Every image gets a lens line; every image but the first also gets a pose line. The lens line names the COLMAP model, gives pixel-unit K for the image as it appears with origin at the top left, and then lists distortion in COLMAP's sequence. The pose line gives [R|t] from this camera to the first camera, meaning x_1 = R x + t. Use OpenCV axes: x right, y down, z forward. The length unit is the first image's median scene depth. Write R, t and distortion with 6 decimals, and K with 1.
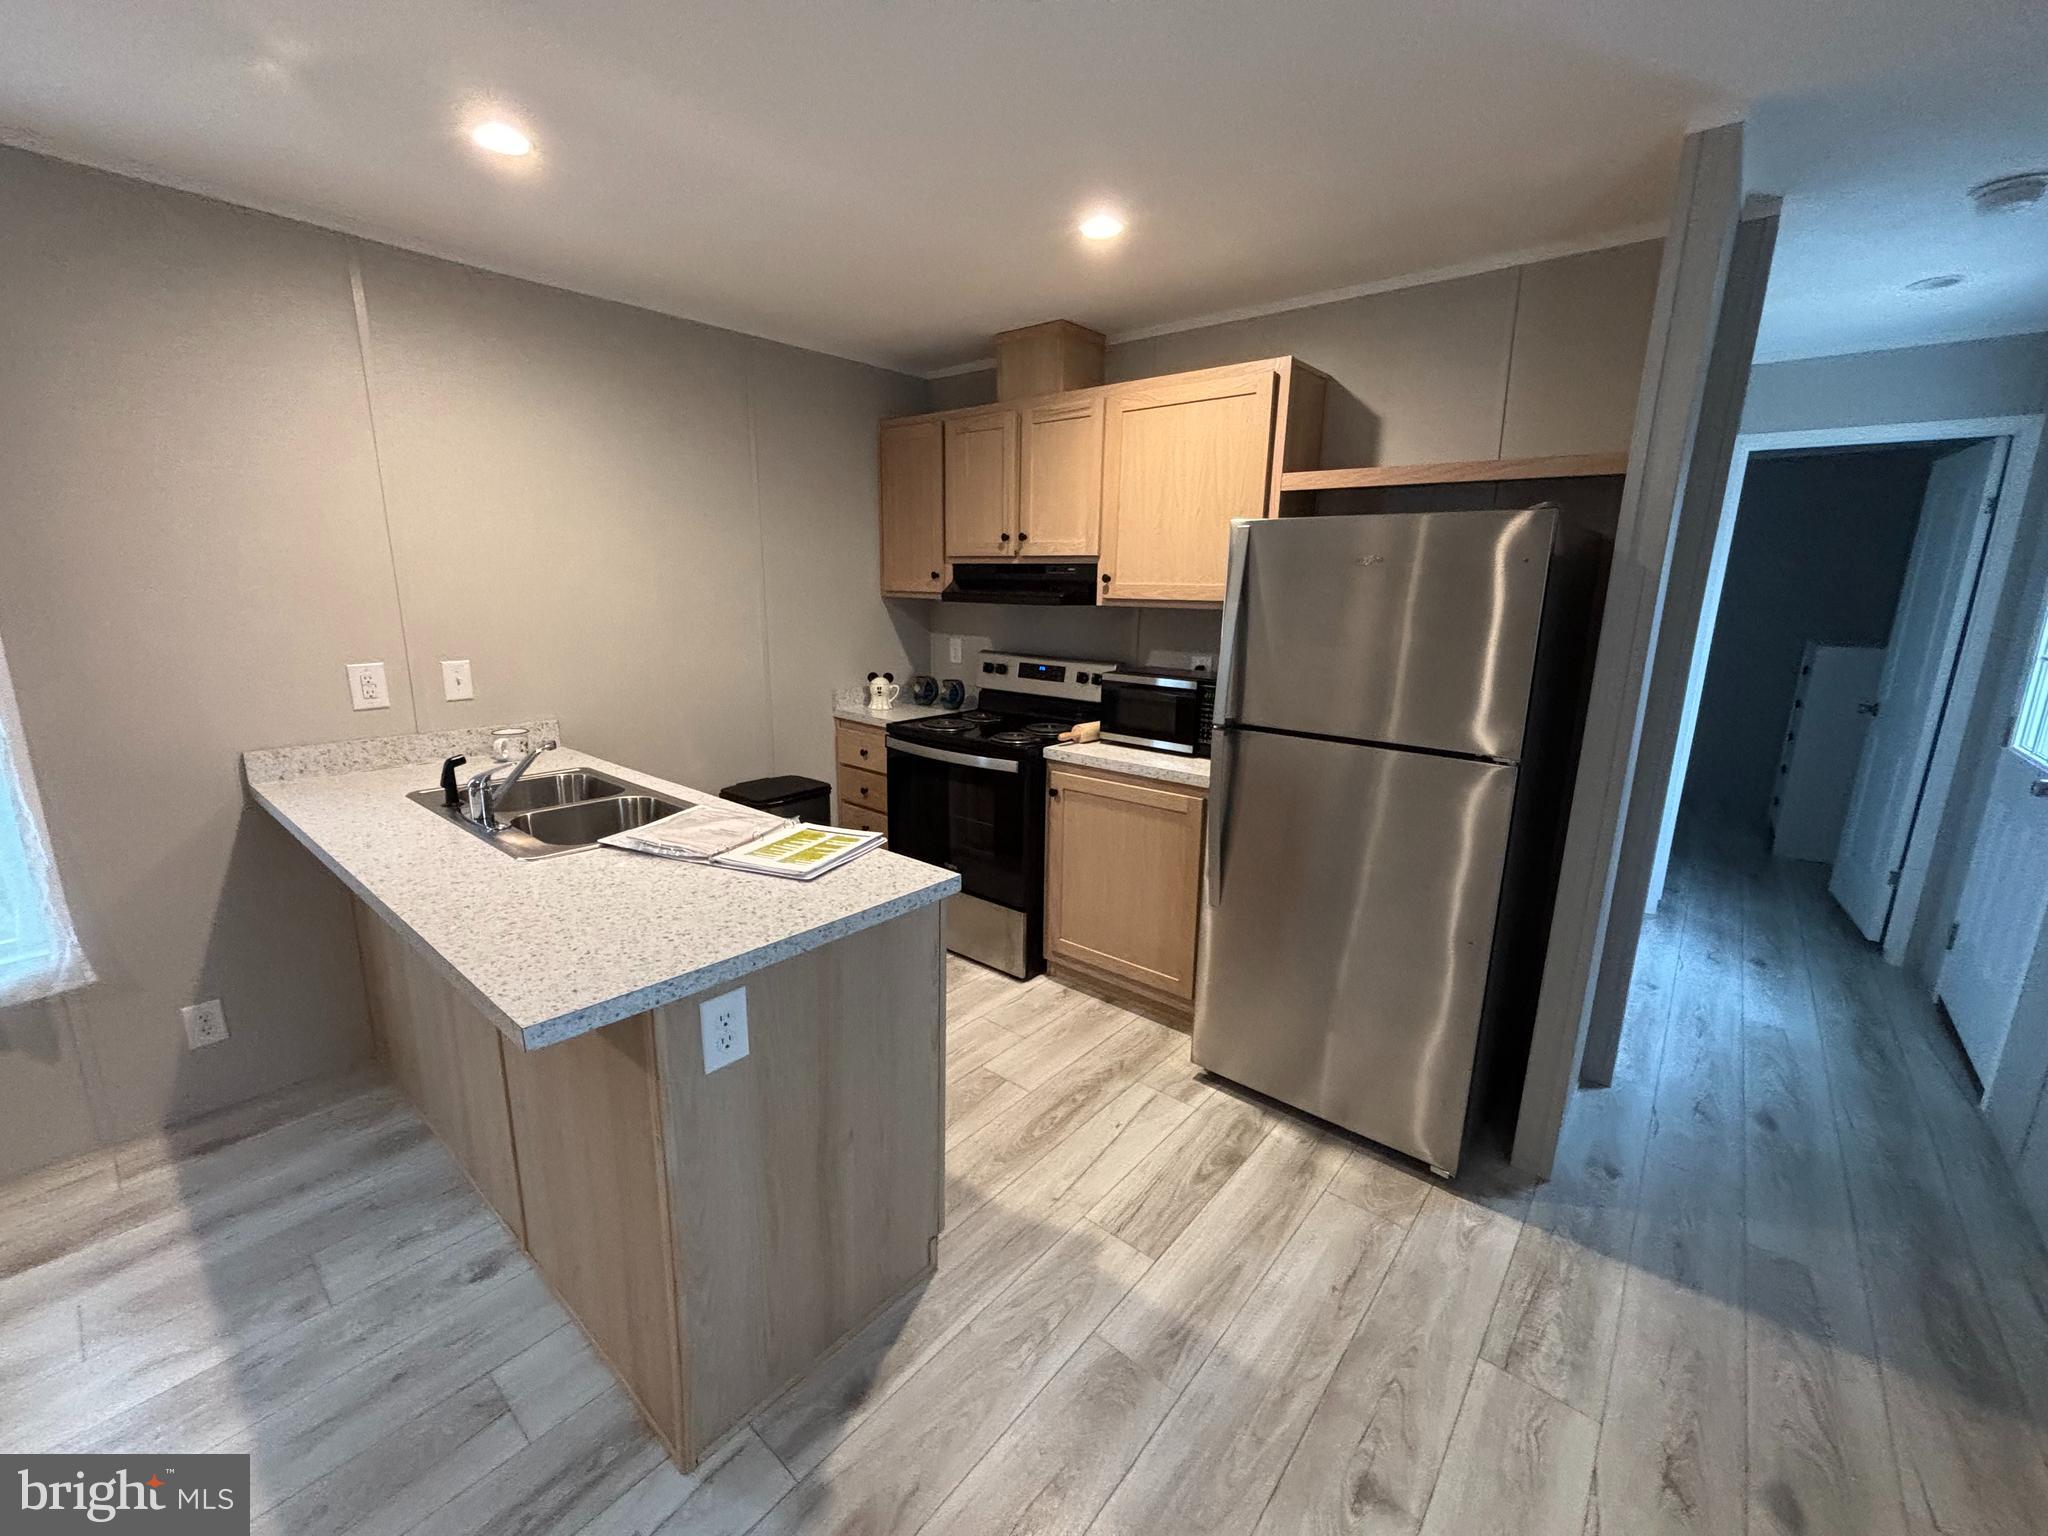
lens RADIAL K [[827.2, 0, 1012.7], [0, 827.2, 748.9], [0, 0, 1]] dist [0.028906, 0.000728]
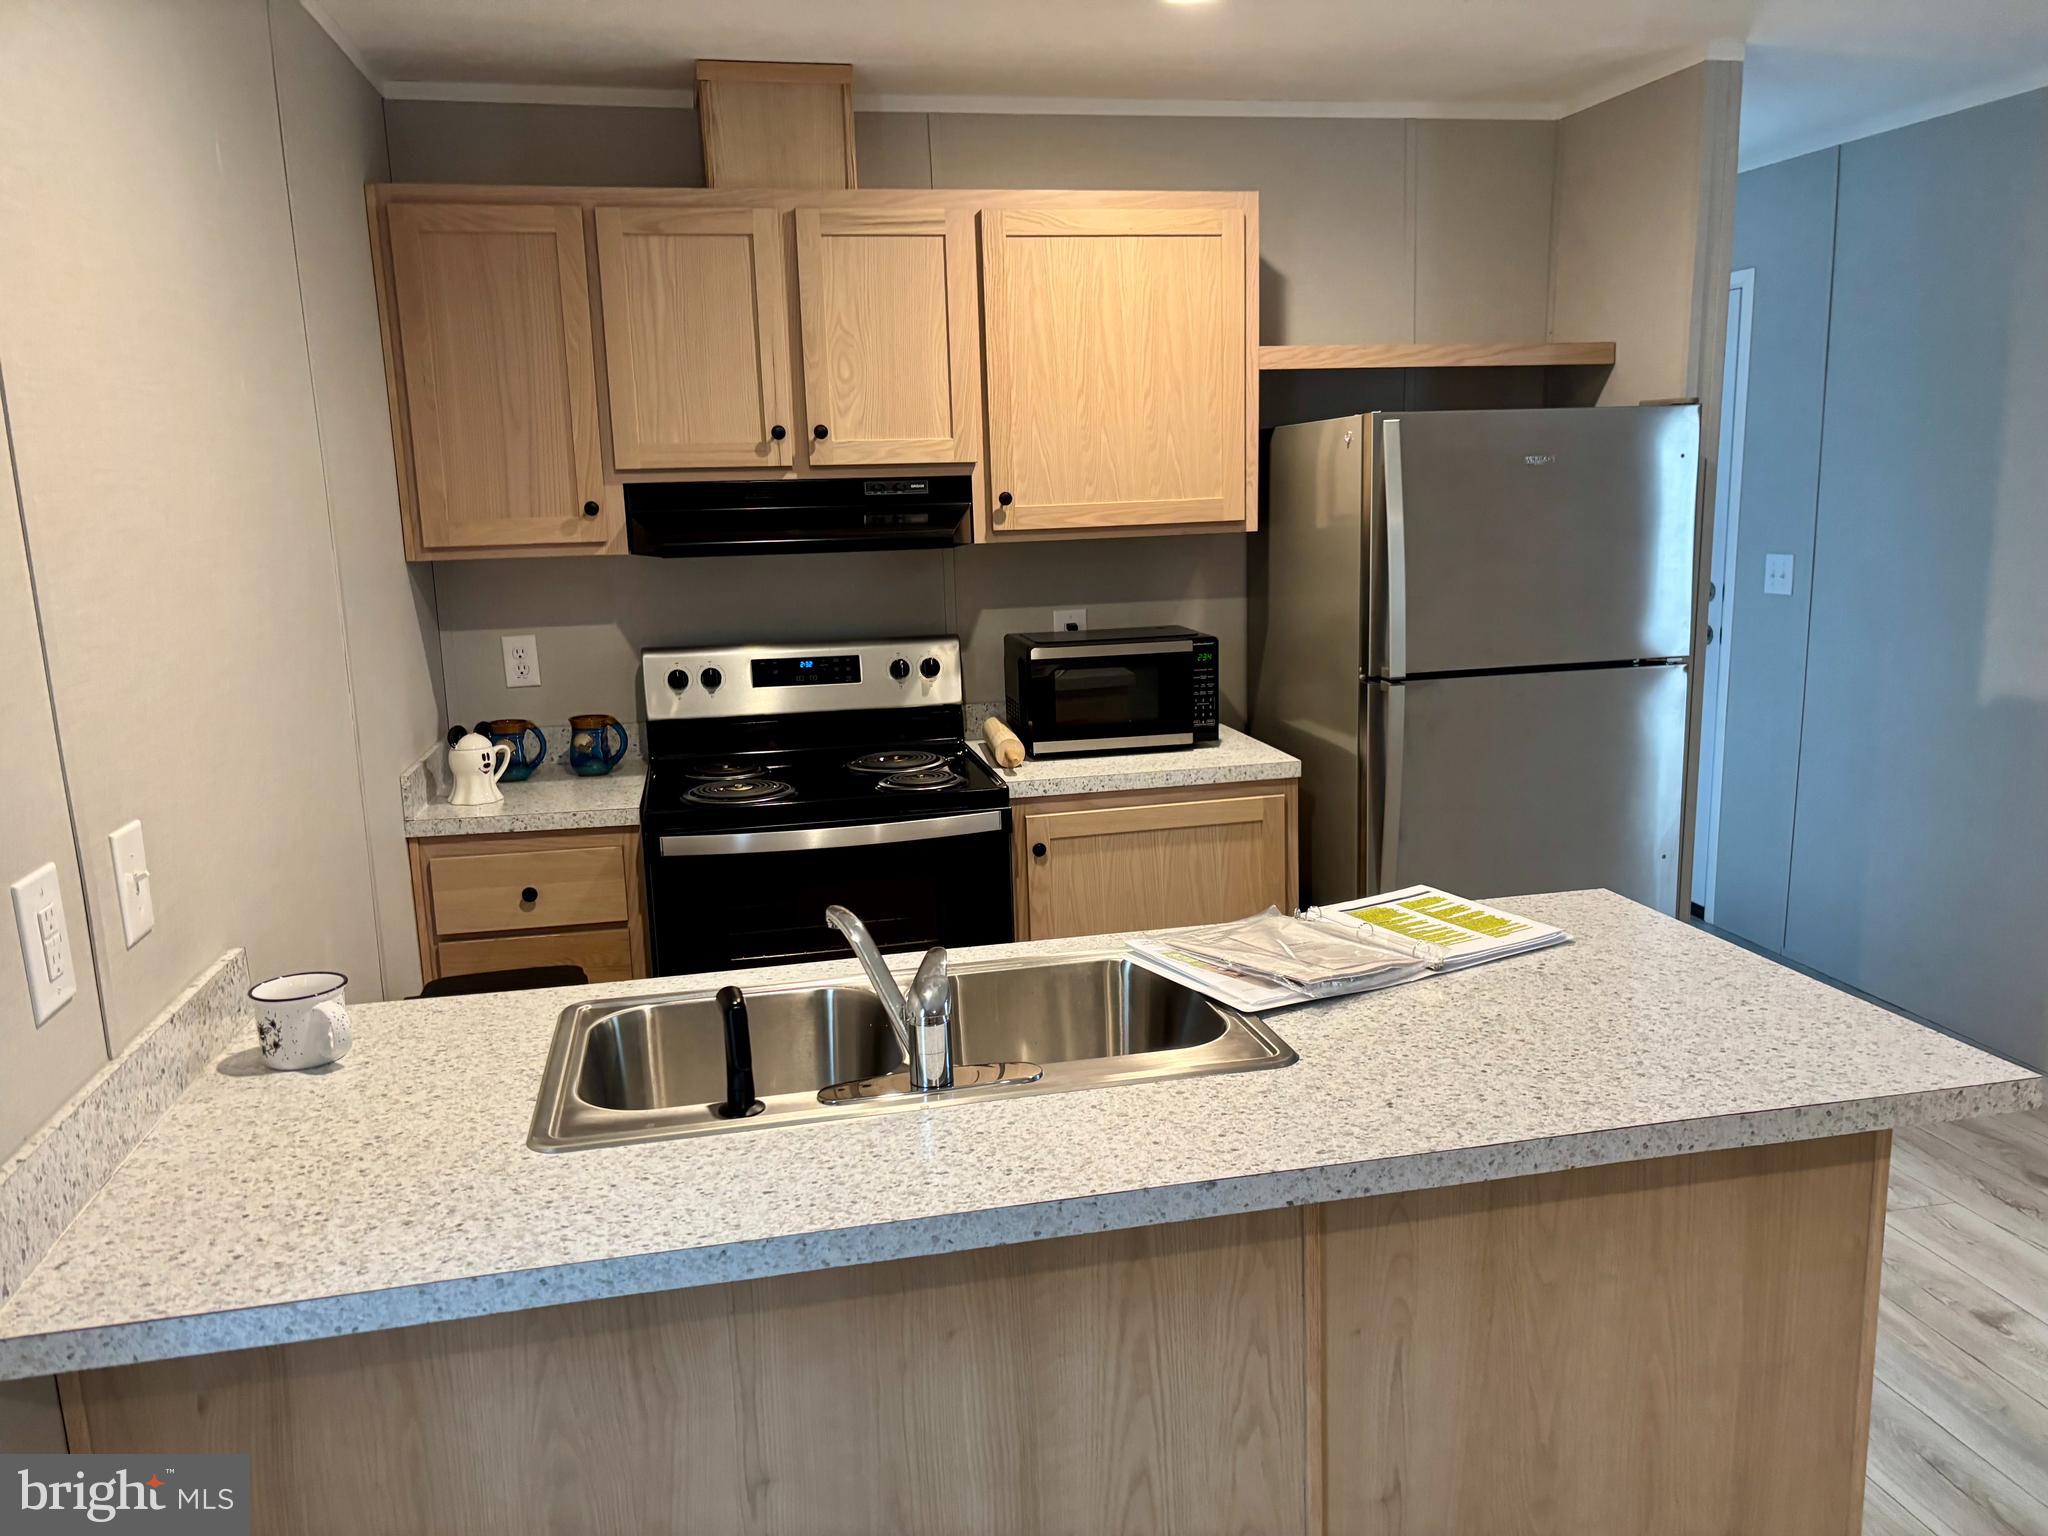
lens RADIAL K [[1537.2, 0, 1024.5], [0, 1537.2, 773.8], [0, 0, 1]] dist [0.001641, -0.005335]
pose [[0.612701, -0.182049, 0.769062, -0.767818], [0.194362, 0.977931, 0.076646, -0.085234], [-0.766042, 0.102515, 0.634562, 0.265971]]
